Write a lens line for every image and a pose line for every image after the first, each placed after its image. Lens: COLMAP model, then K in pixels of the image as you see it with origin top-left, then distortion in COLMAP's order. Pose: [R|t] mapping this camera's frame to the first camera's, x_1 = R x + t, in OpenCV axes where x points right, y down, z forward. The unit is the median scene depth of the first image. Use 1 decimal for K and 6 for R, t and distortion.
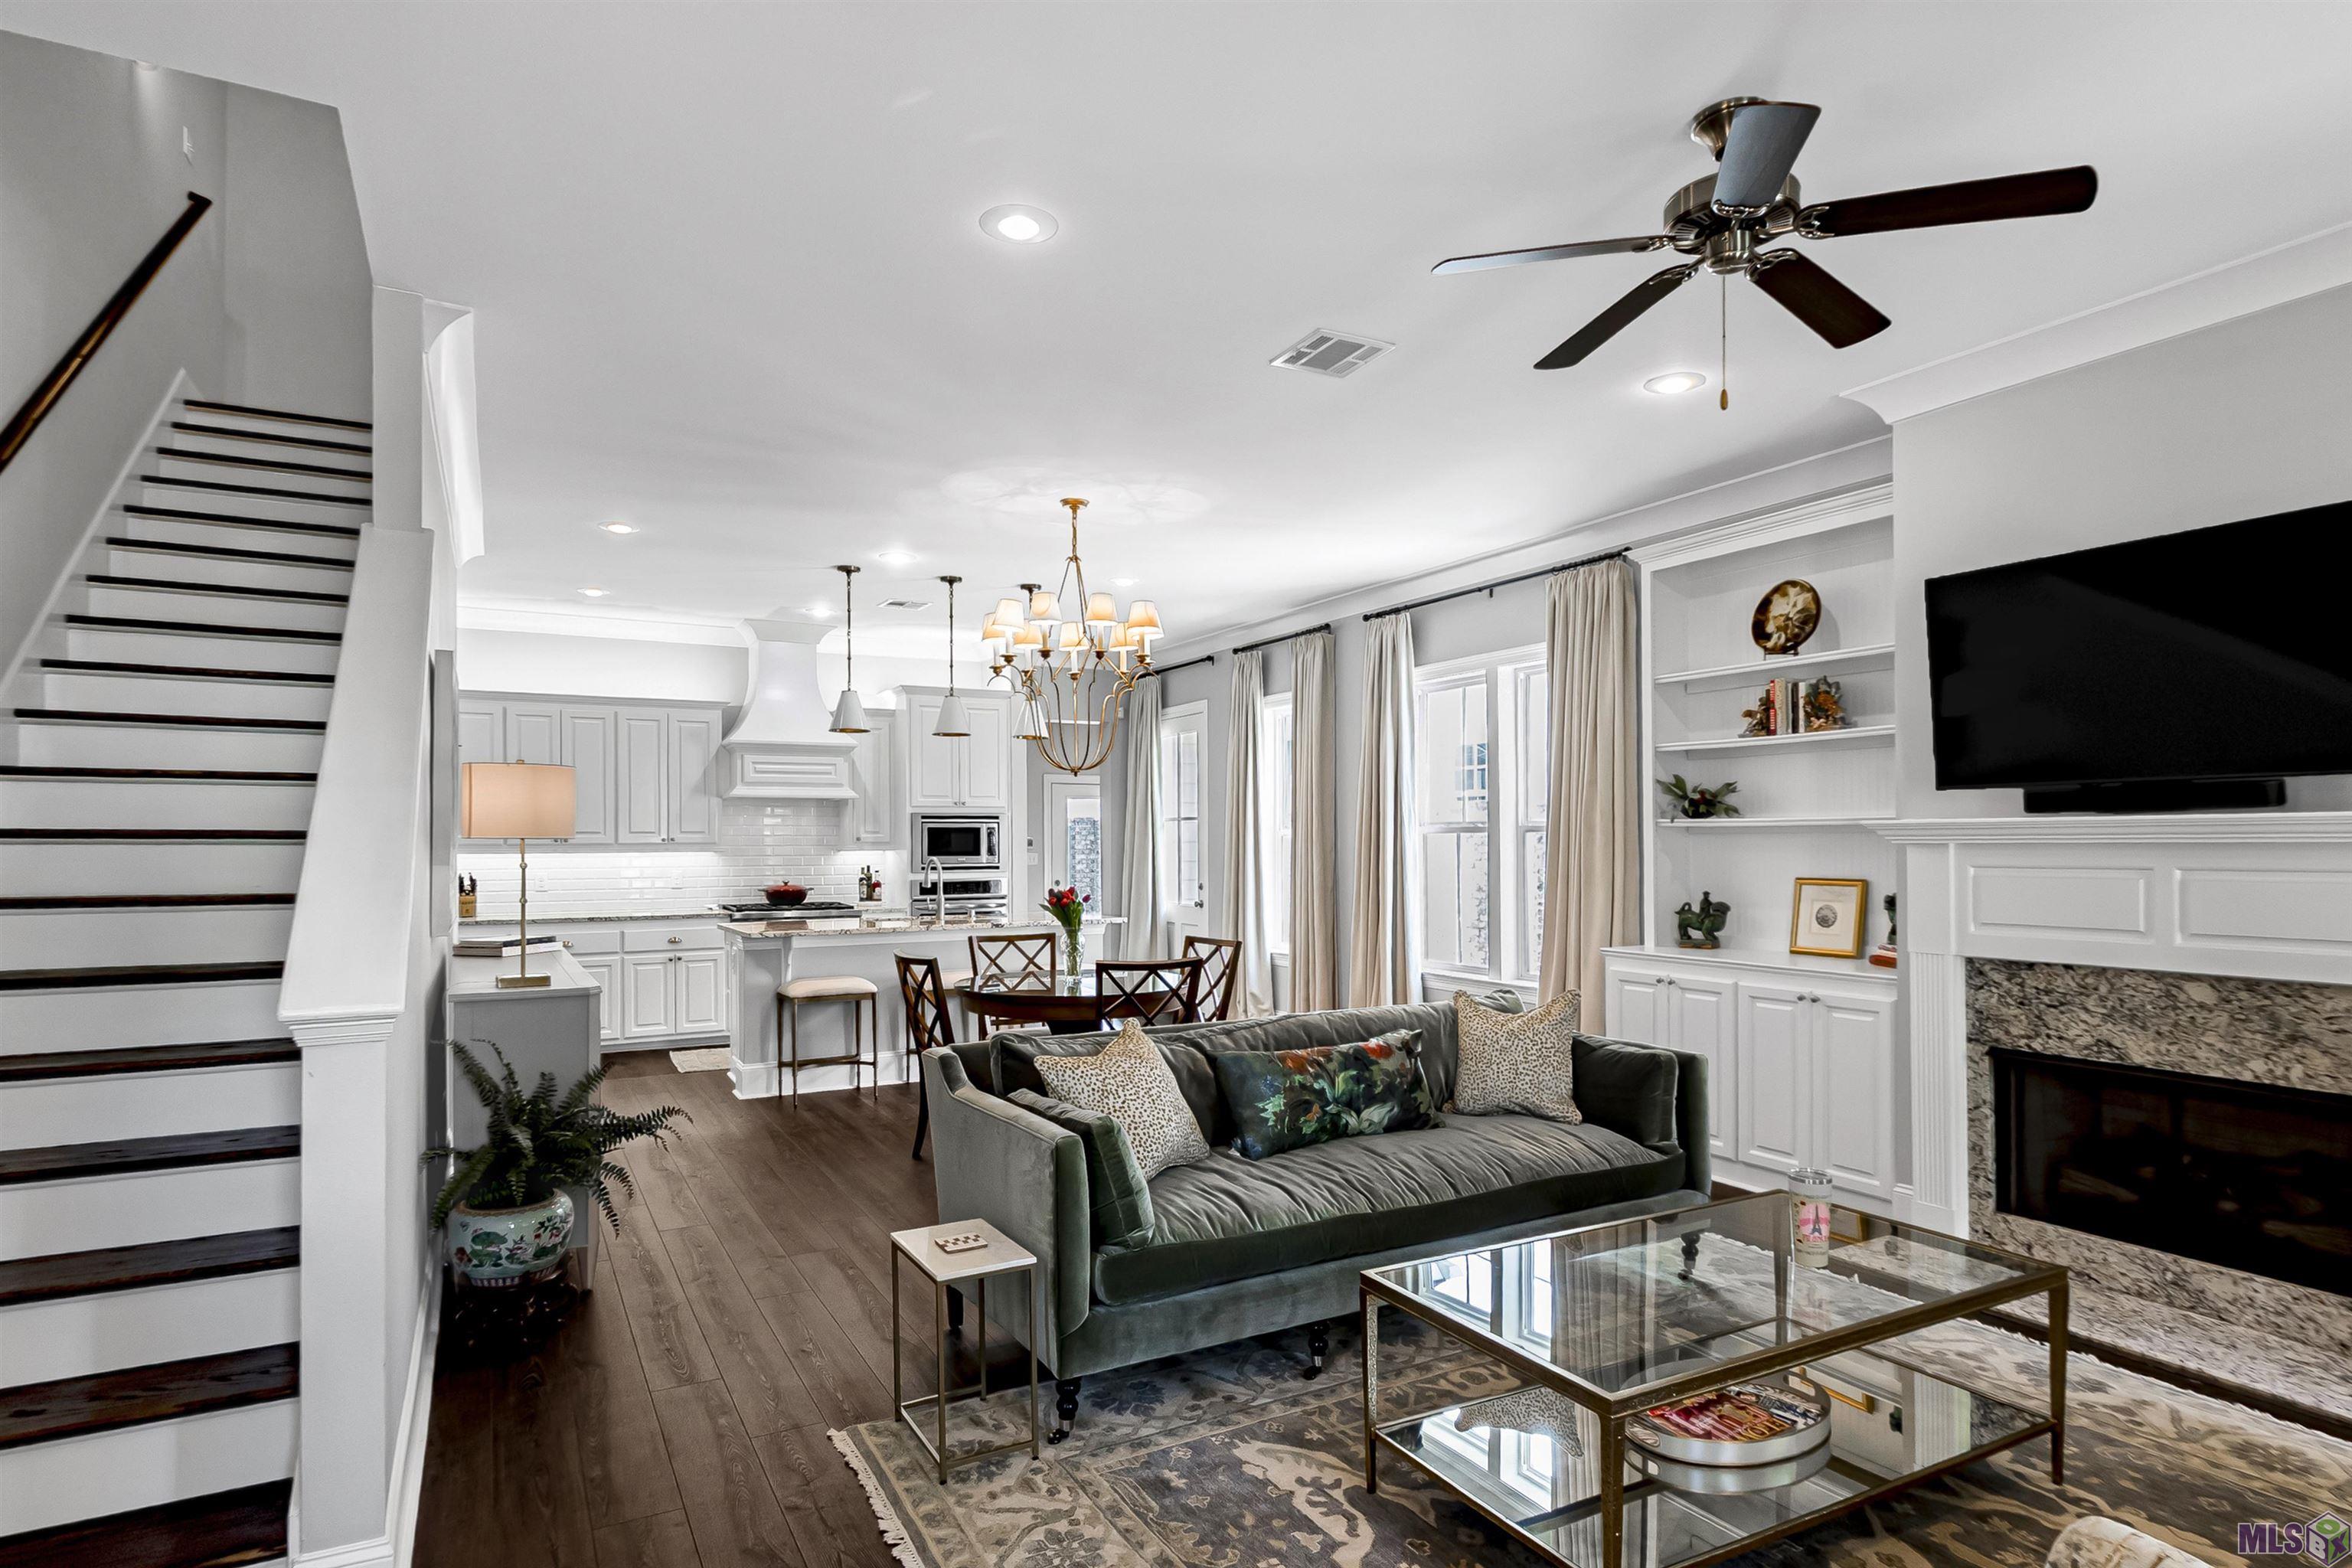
lens RADIAL K [[1231.3, 0, 1182.4], [0, 1231.3, 823.6], [0, 0, 1]] dist [0.014372, -0.000181]
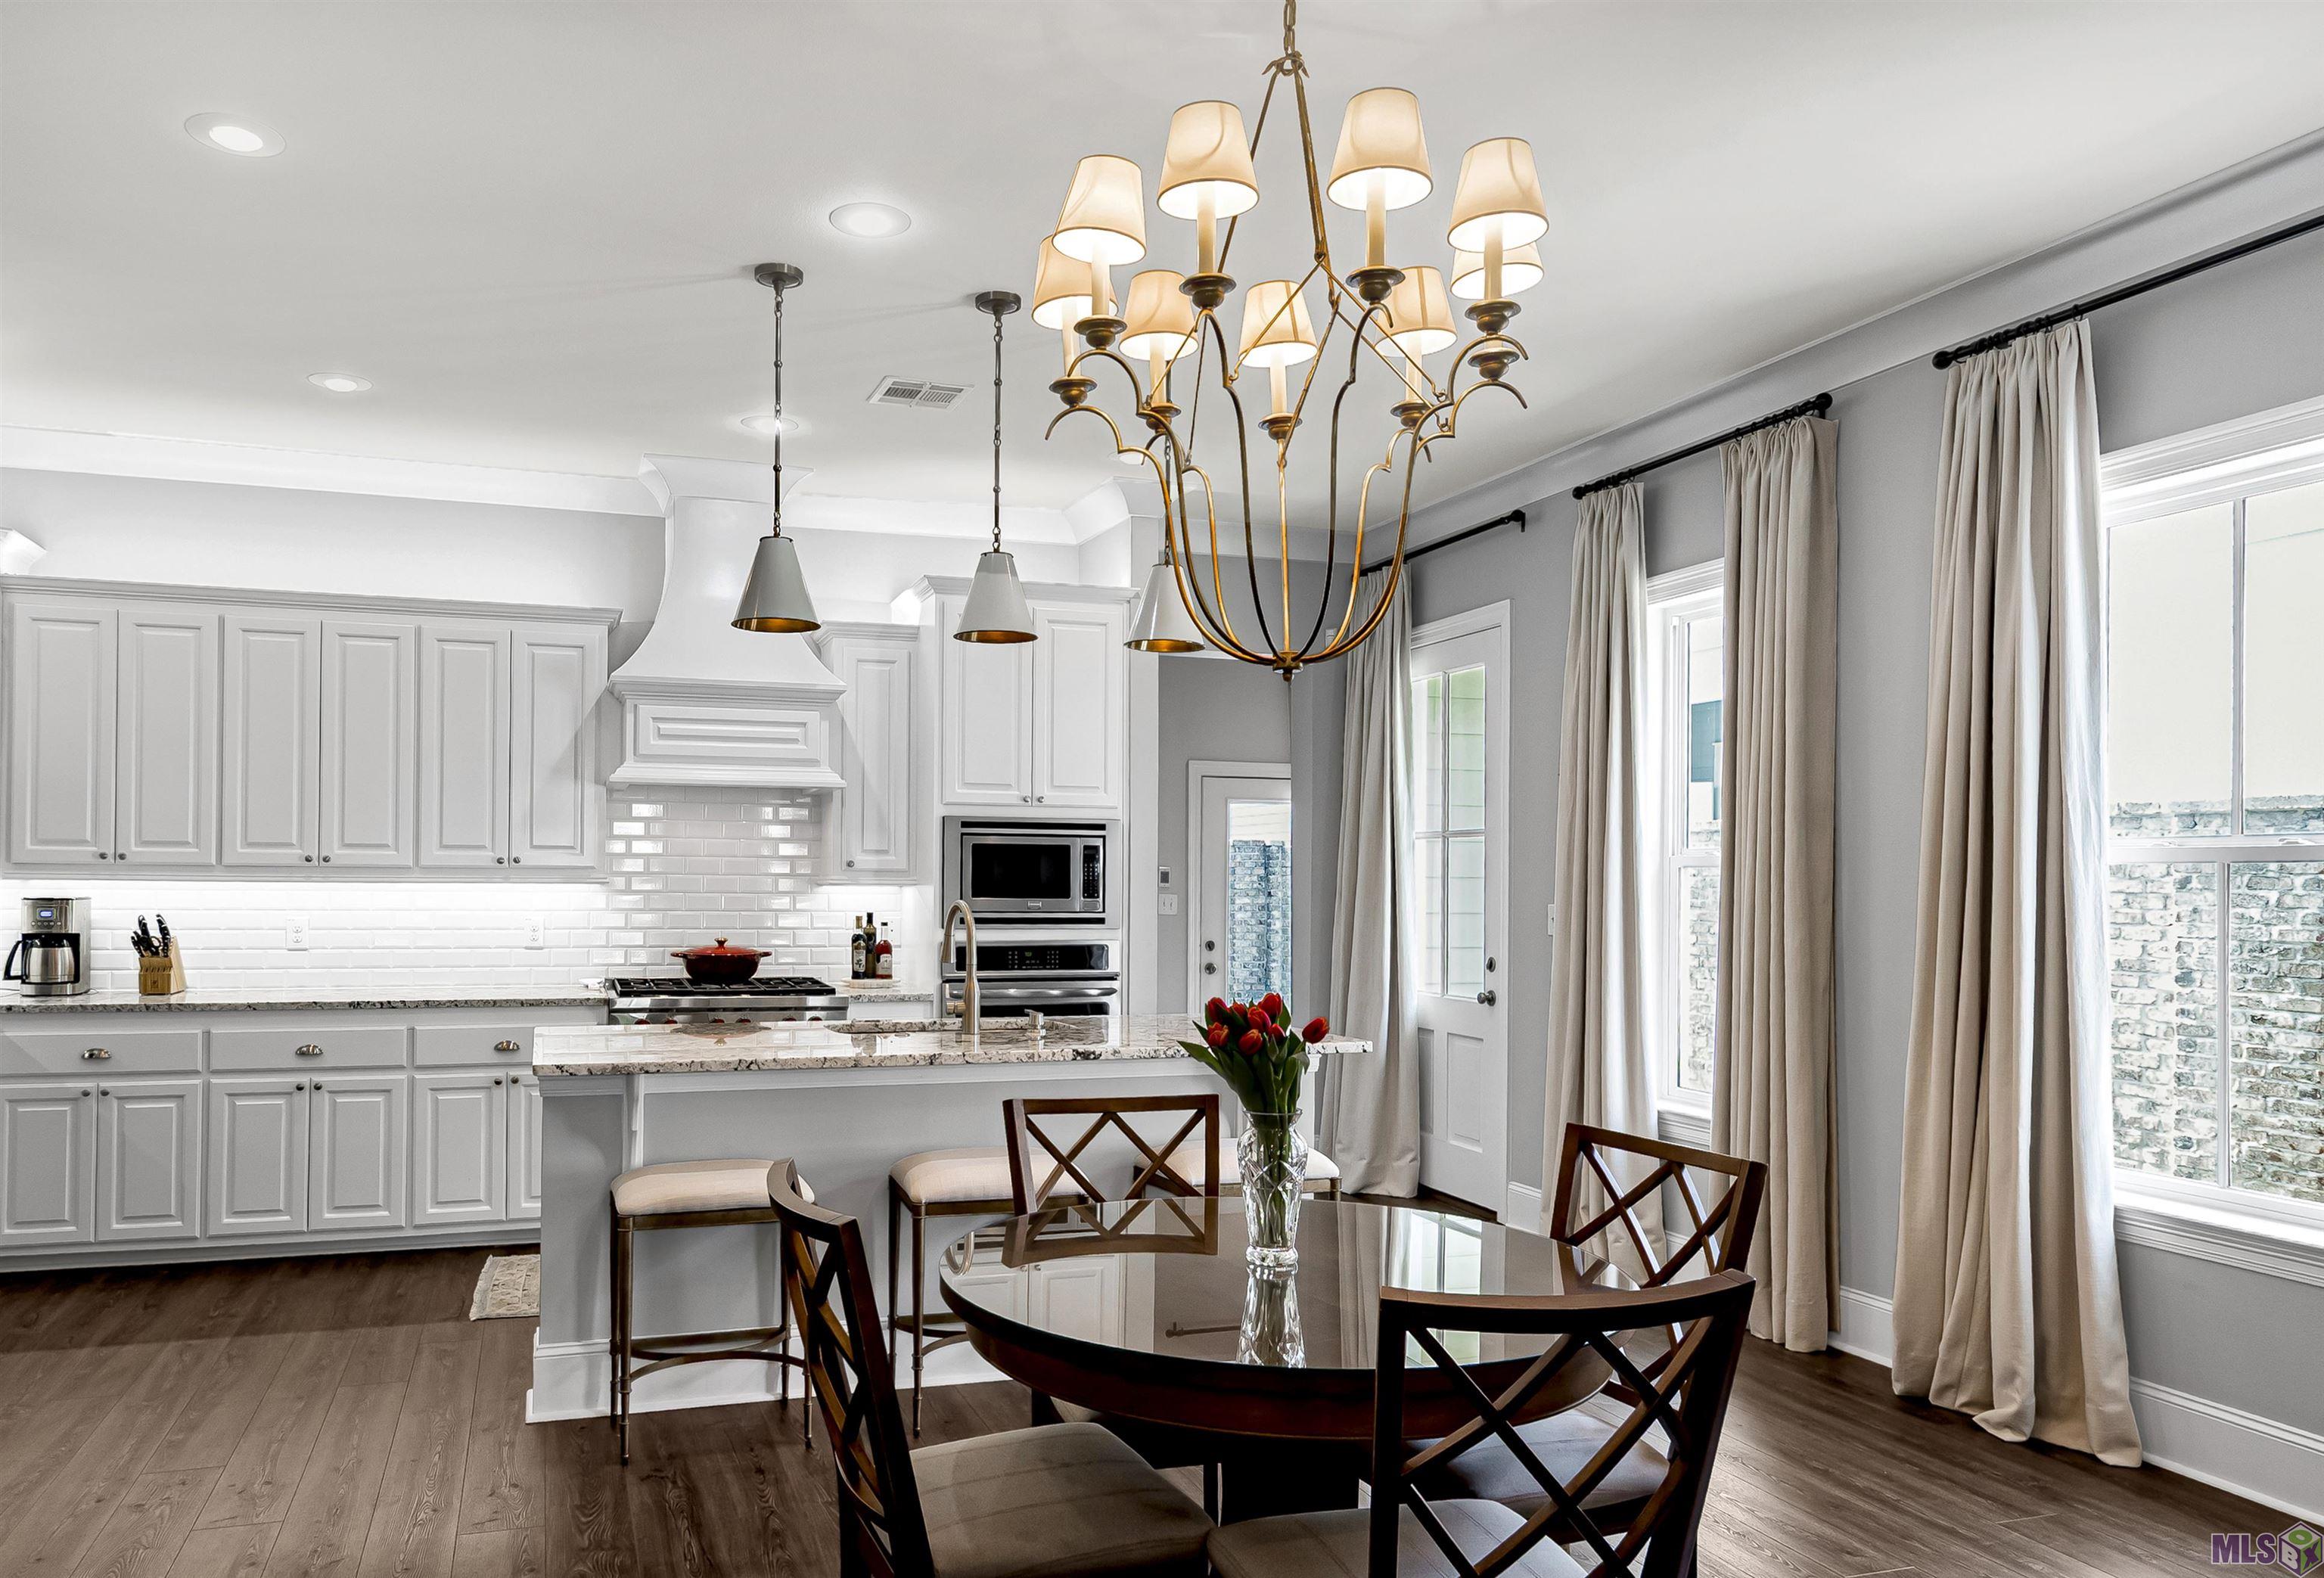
lens RADIAL K [[1558.3, 0, 1064.1], [0, 1558.3, 867.3], [0, 0, 1]] dist [-0.042117, -0.000098]
pose [[0.982058, 0.012247, -0.188183, -0.045601], [-0.010828, 0.999905, 0.008566, 0.007930], [0.188270, -0.006375, 0.982097, 0.386113]]
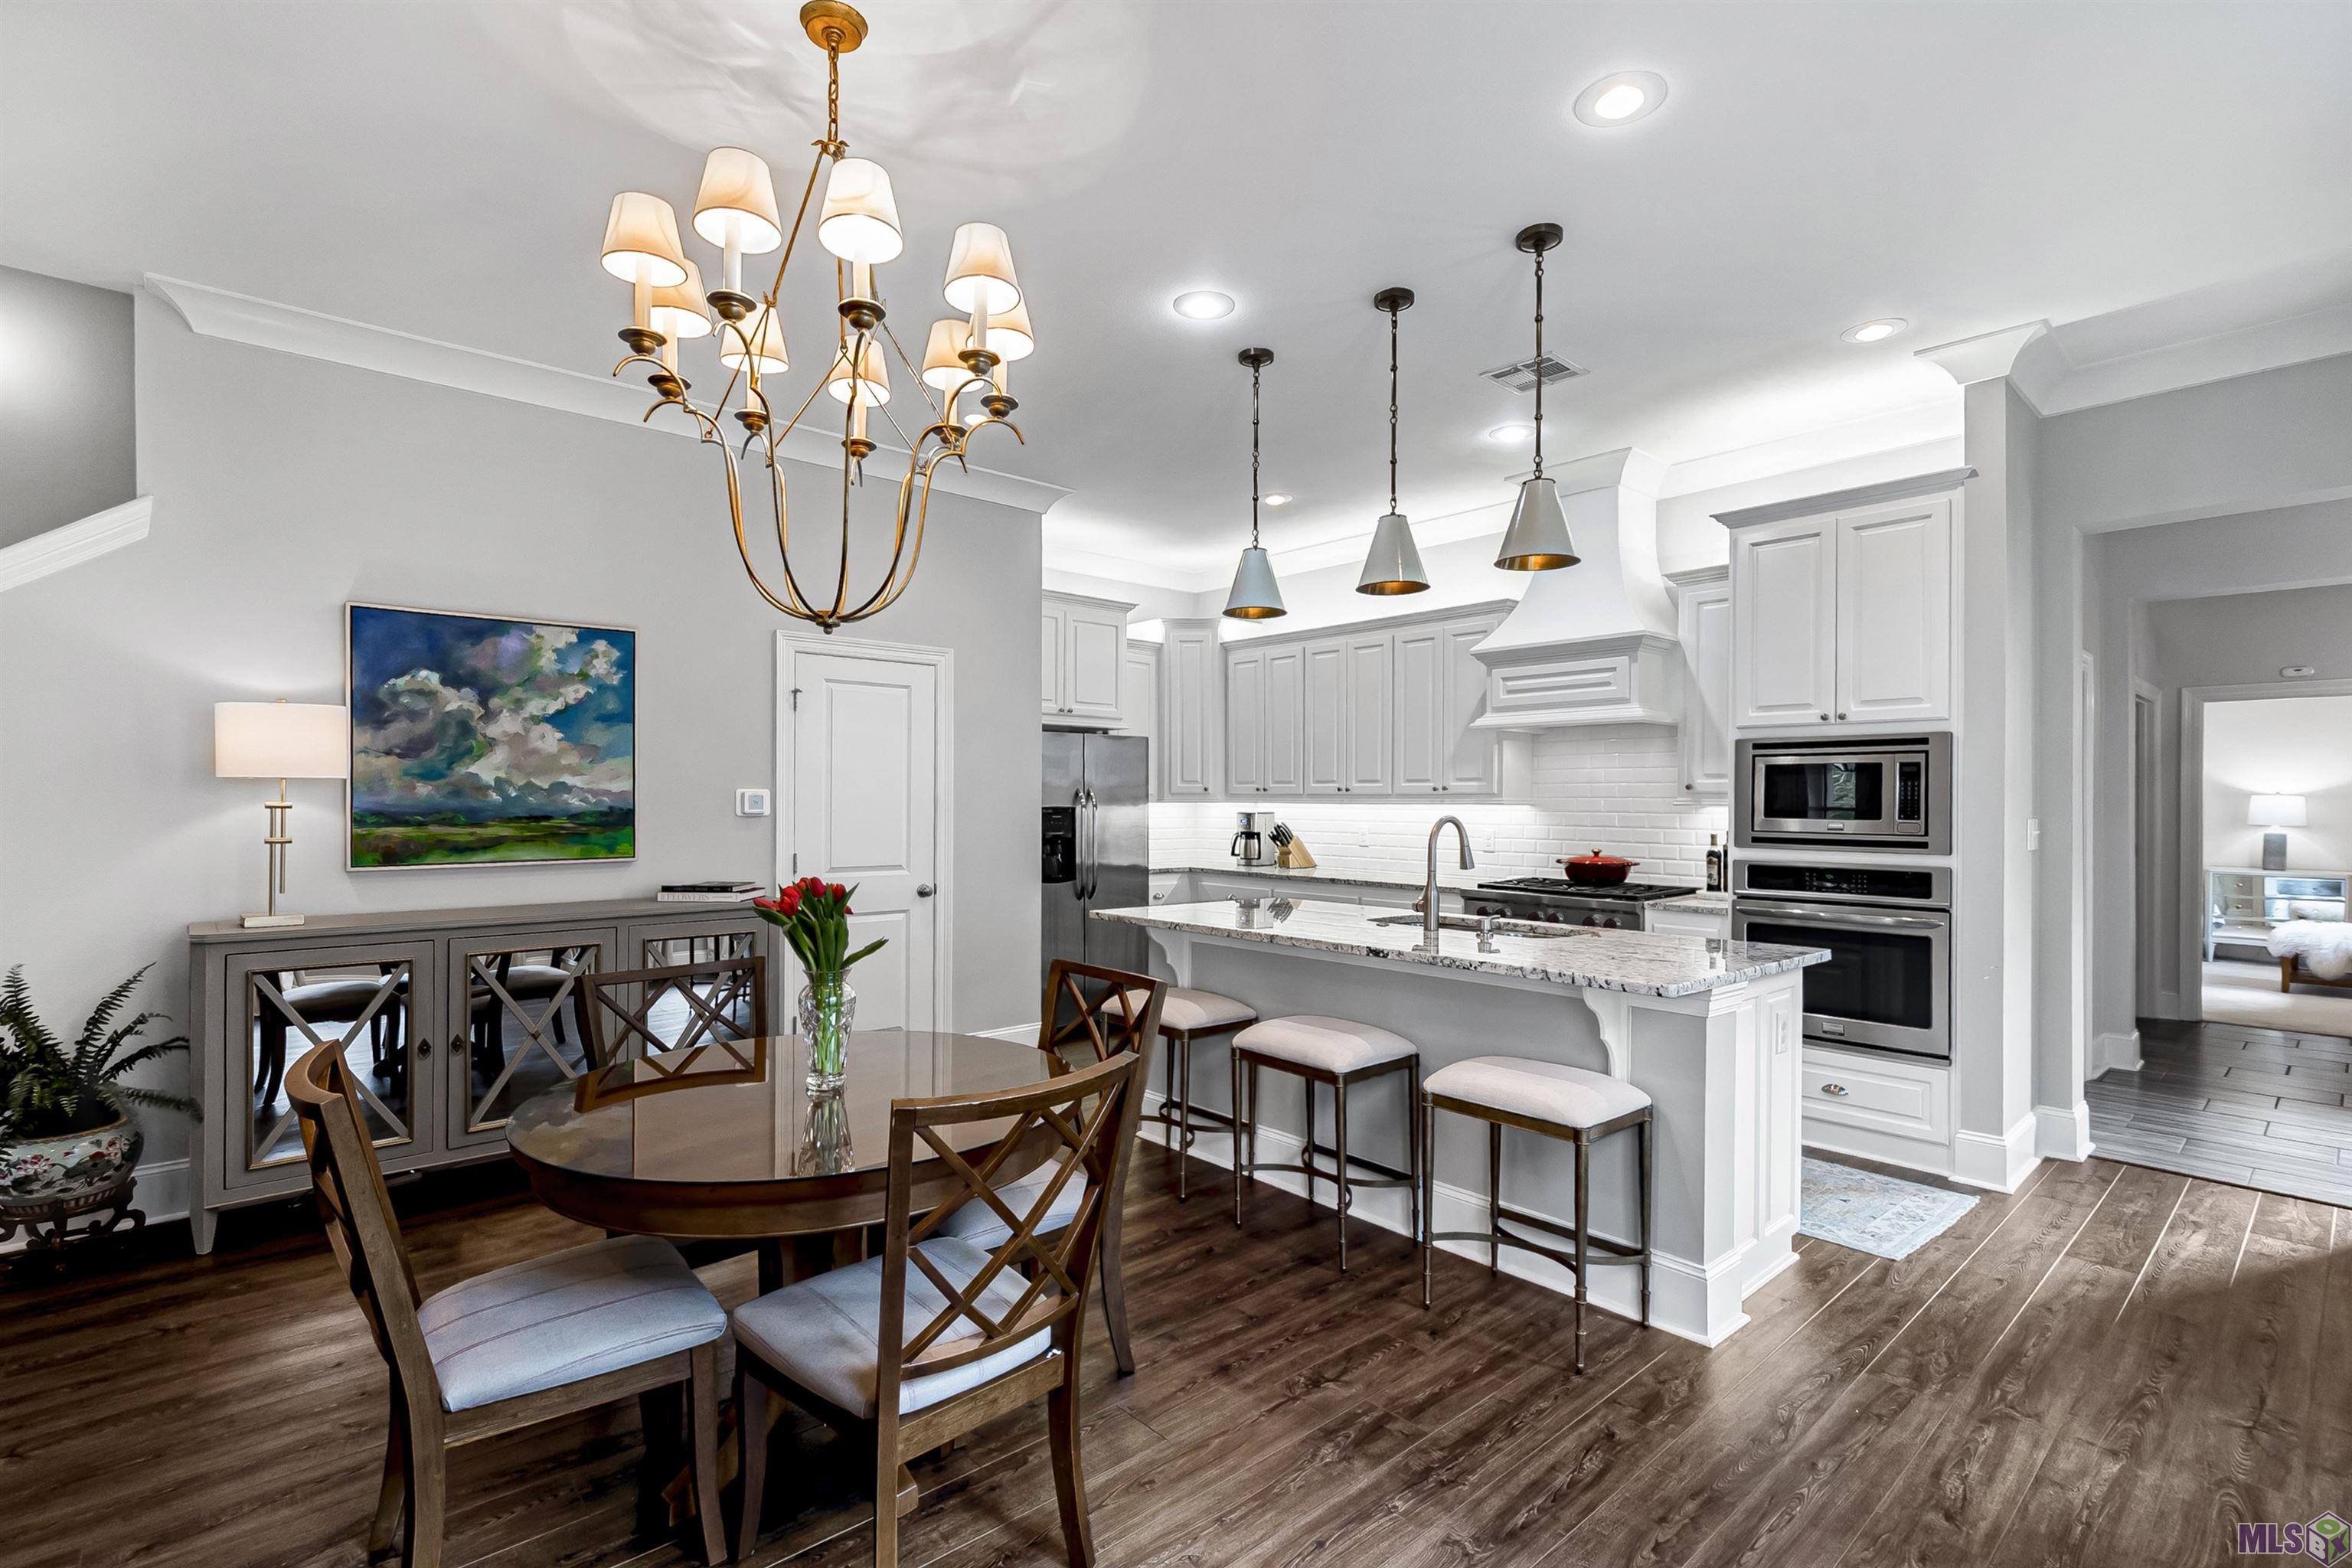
lens RADIAL K [[1080.3, 0, 1202.3], [0, 1080.3, 797.5], [0, 0, 1]] dist [0.000494, -0.000448]
pose [[0.223130, 0.003706, -0.974782, 0.231378], [0.009081, 0.999941, 0.005880, 0.013965], [0.974746, -0.010164, 0.223083, 0.730099]]
